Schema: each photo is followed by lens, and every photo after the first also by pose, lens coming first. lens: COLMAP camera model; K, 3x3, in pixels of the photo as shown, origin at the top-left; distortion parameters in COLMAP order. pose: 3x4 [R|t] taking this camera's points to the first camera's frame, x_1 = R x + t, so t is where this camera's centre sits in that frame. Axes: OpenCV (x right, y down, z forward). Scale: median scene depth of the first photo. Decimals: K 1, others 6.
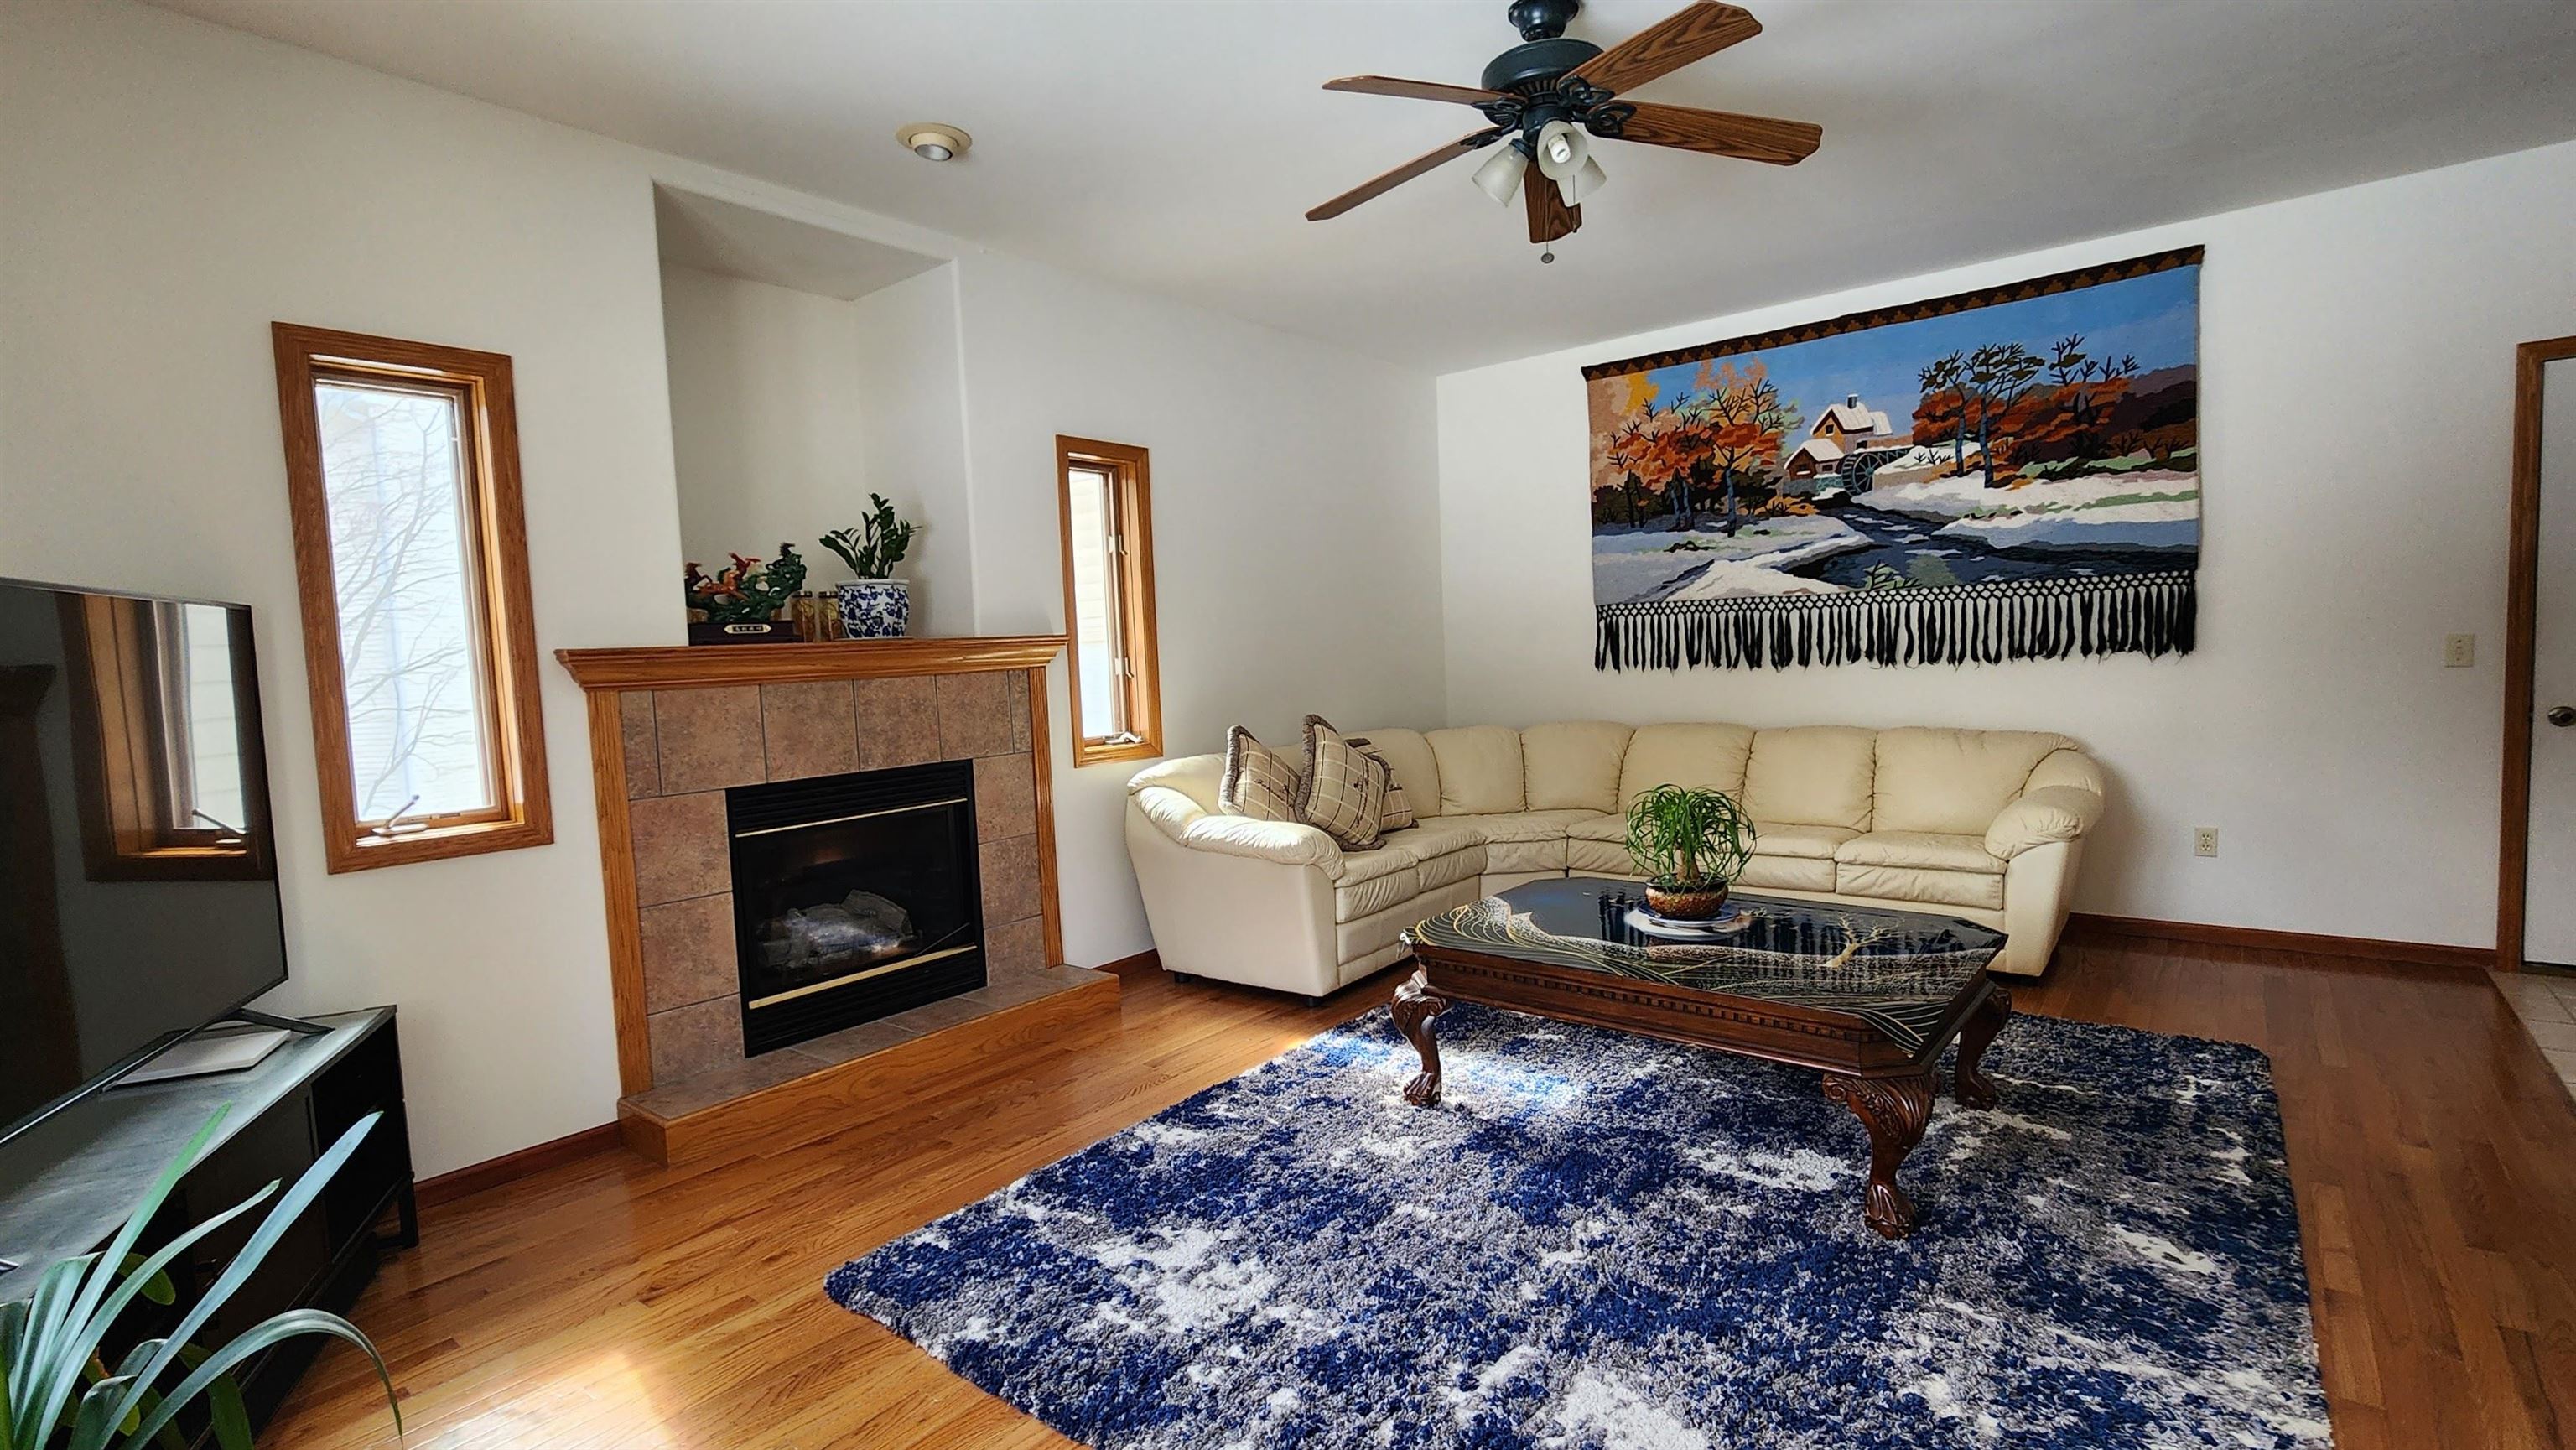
lens RADIAL K [[1193.2, 0, 1296.3], [0, 1193.2, 728.2], [0, 0, 1]] dist [0.002141, -0.000599]
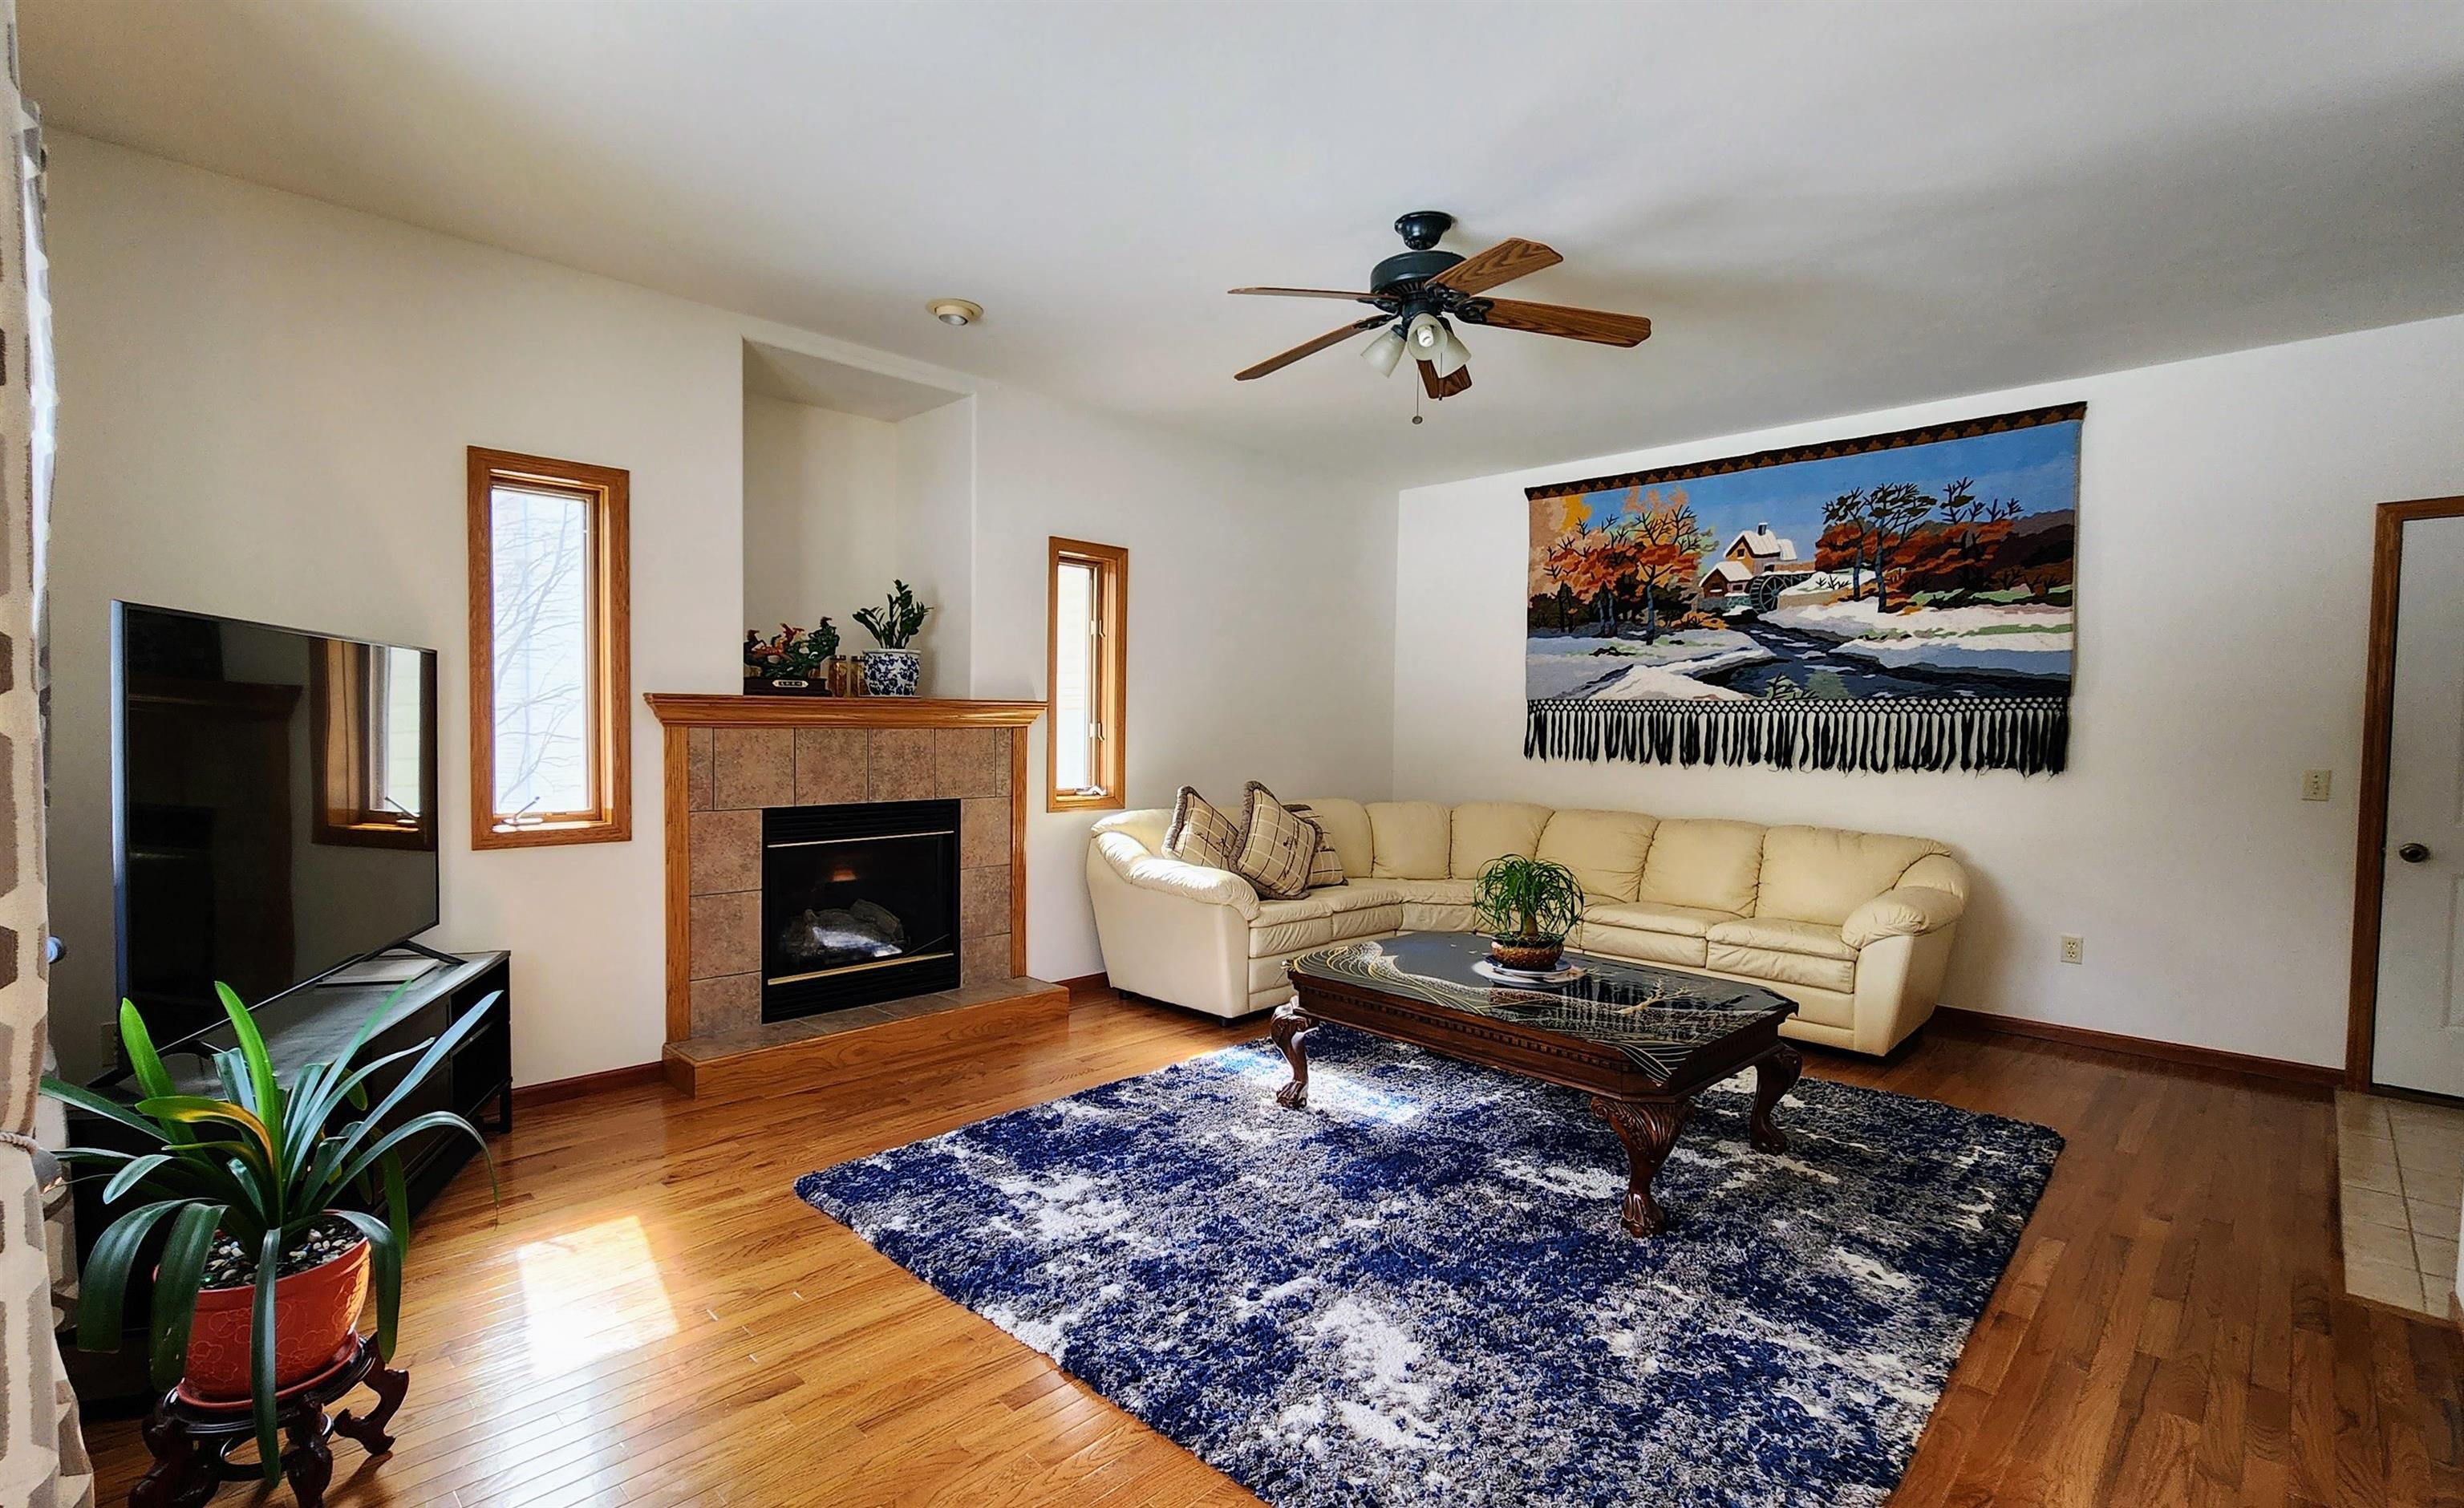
lens RADIAL K [[1131.7, 0, 1187.2], [0, 1131.7, 757.9], [0, 0, 1]] dist [0.002185, 0.000193]
pose [[0.991582, 0.058720, -0.115402, 0.105651], [-0.062585, 0.997584, -0.030149, 0.005119], [0.113353, 0.037118, 0.992861, -0.146134]]
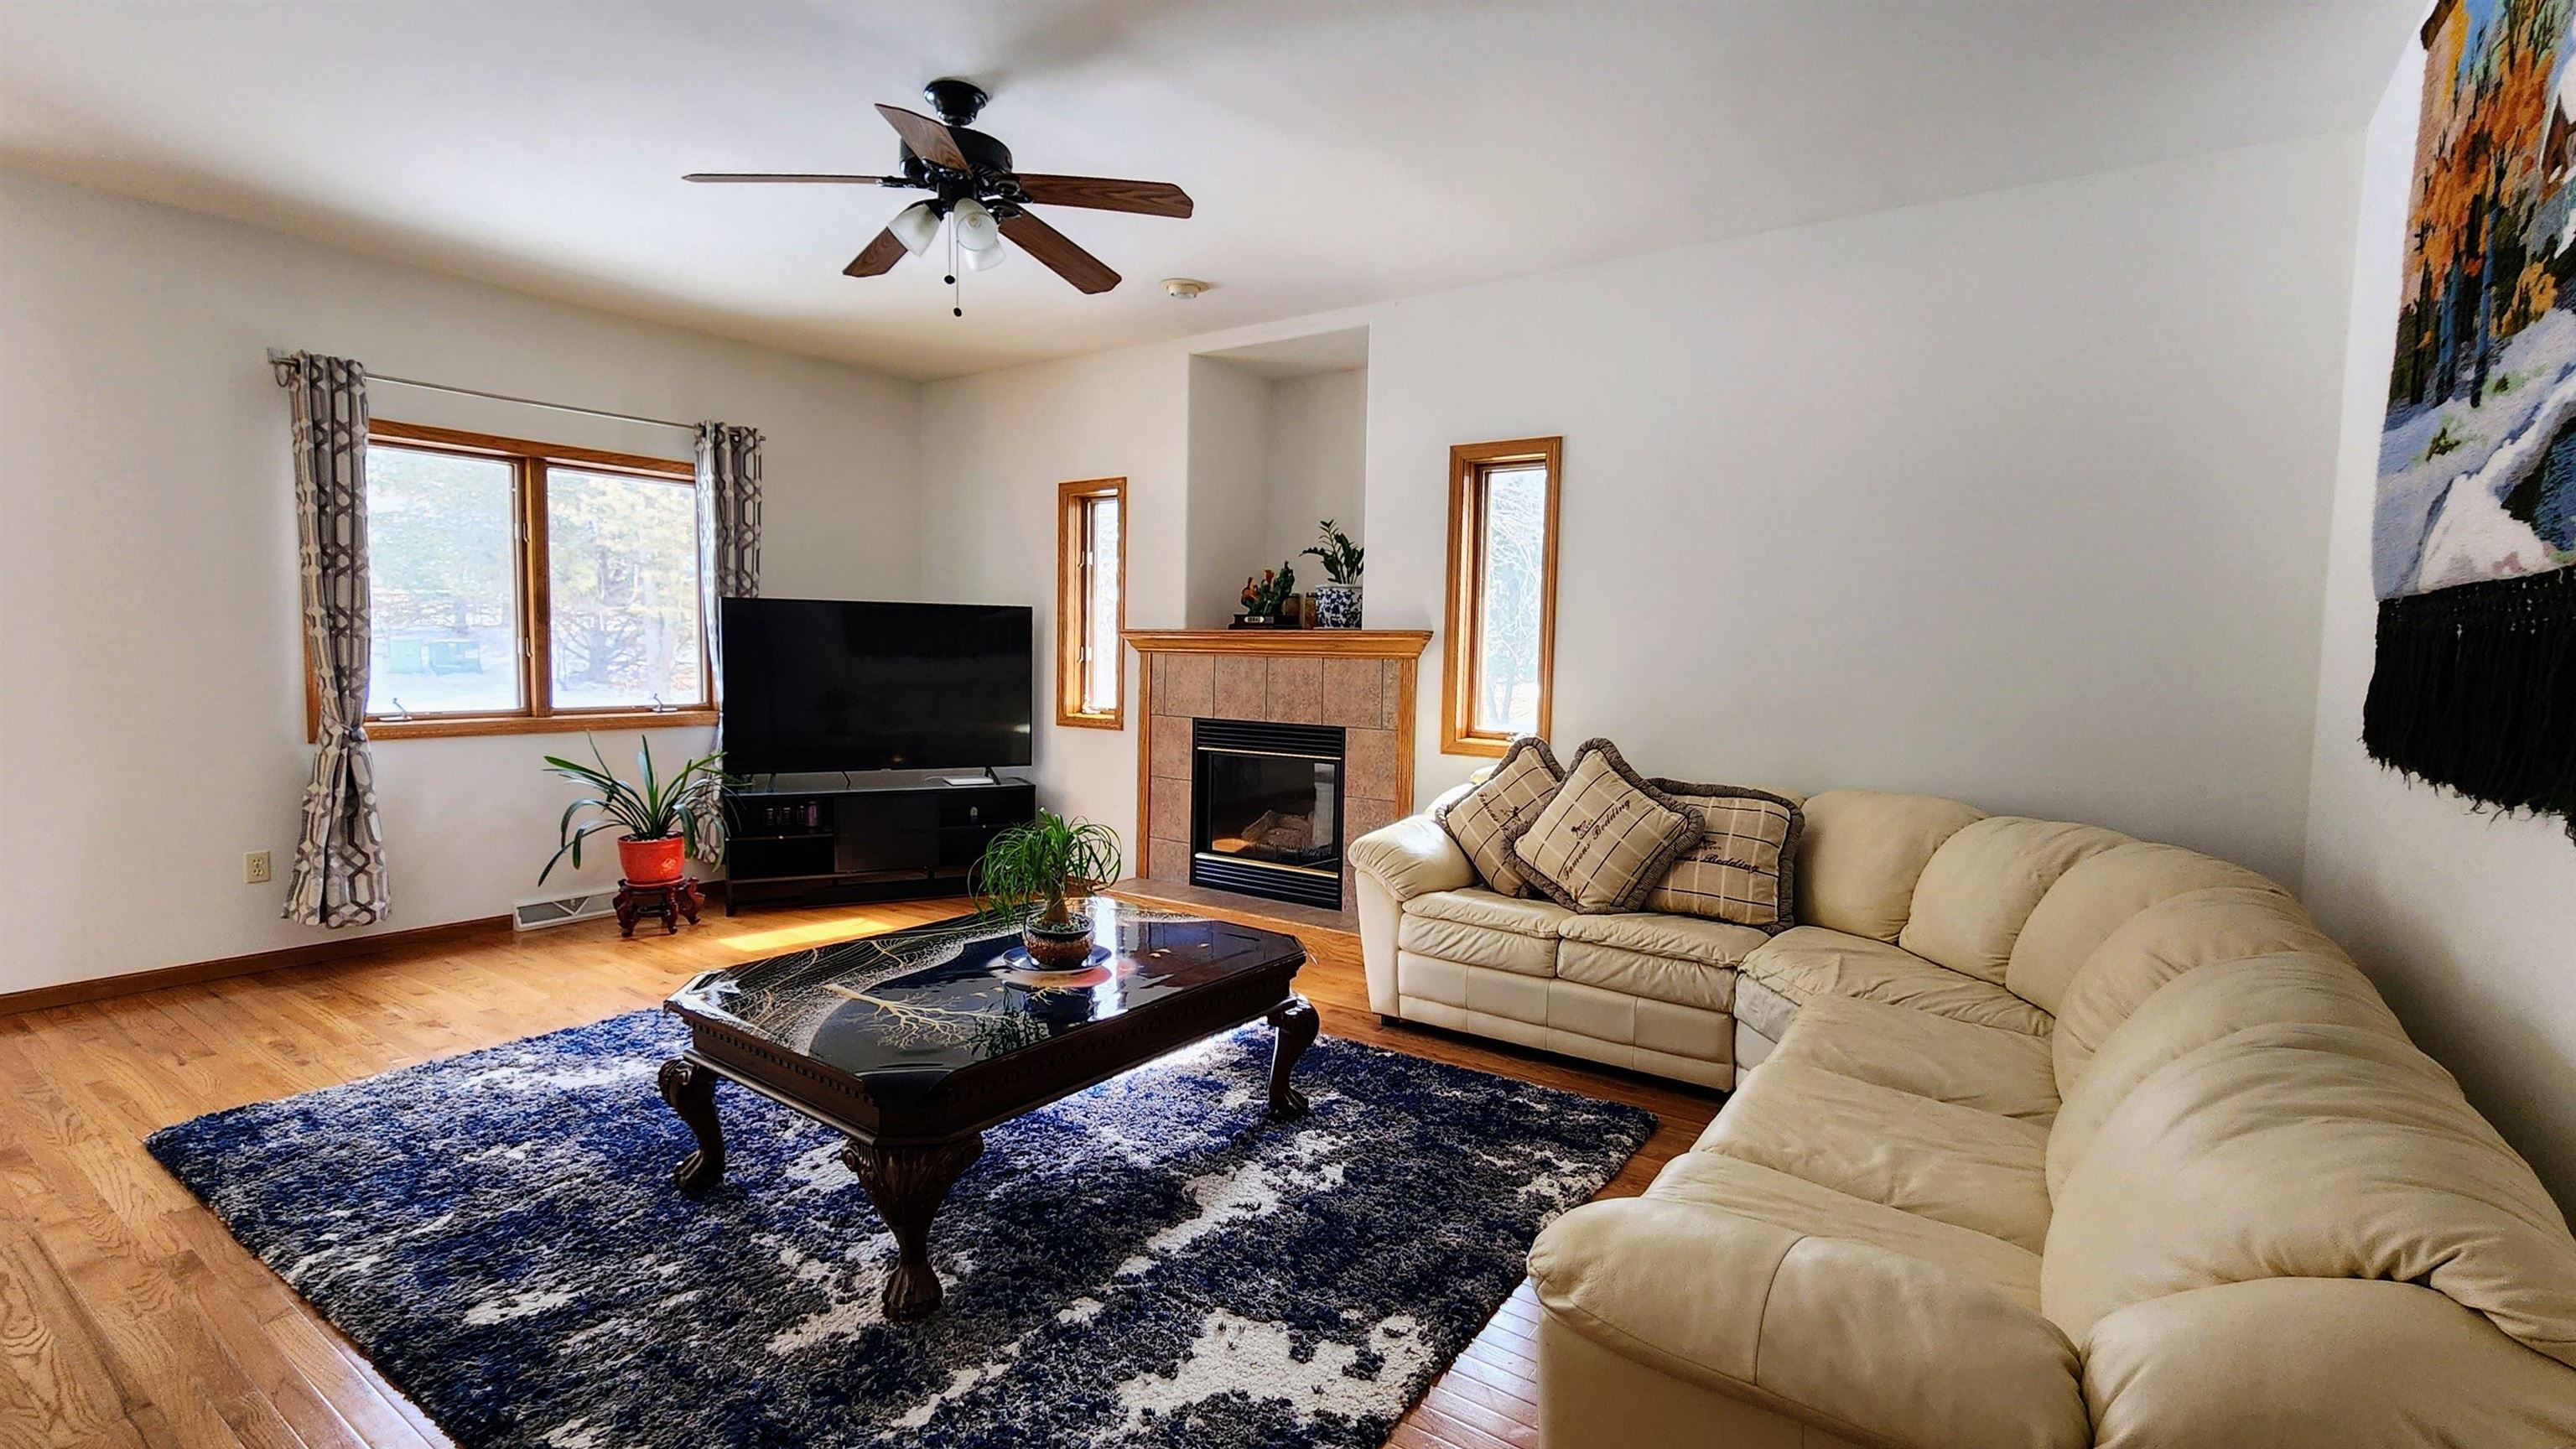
lens RADIAL K [[1193.2, 0, 1296.3], [0, 1193.2, 727.7], [0, 0, 1]] dist [0.002141, -0.000599]
pose [[0.041486, 0.112024, -0.992839, 1.135737], [-0.088486, 0.990202, 0.108029, -0.122679], [0.995213, 0.083371, 0.050992, 1.053386]]
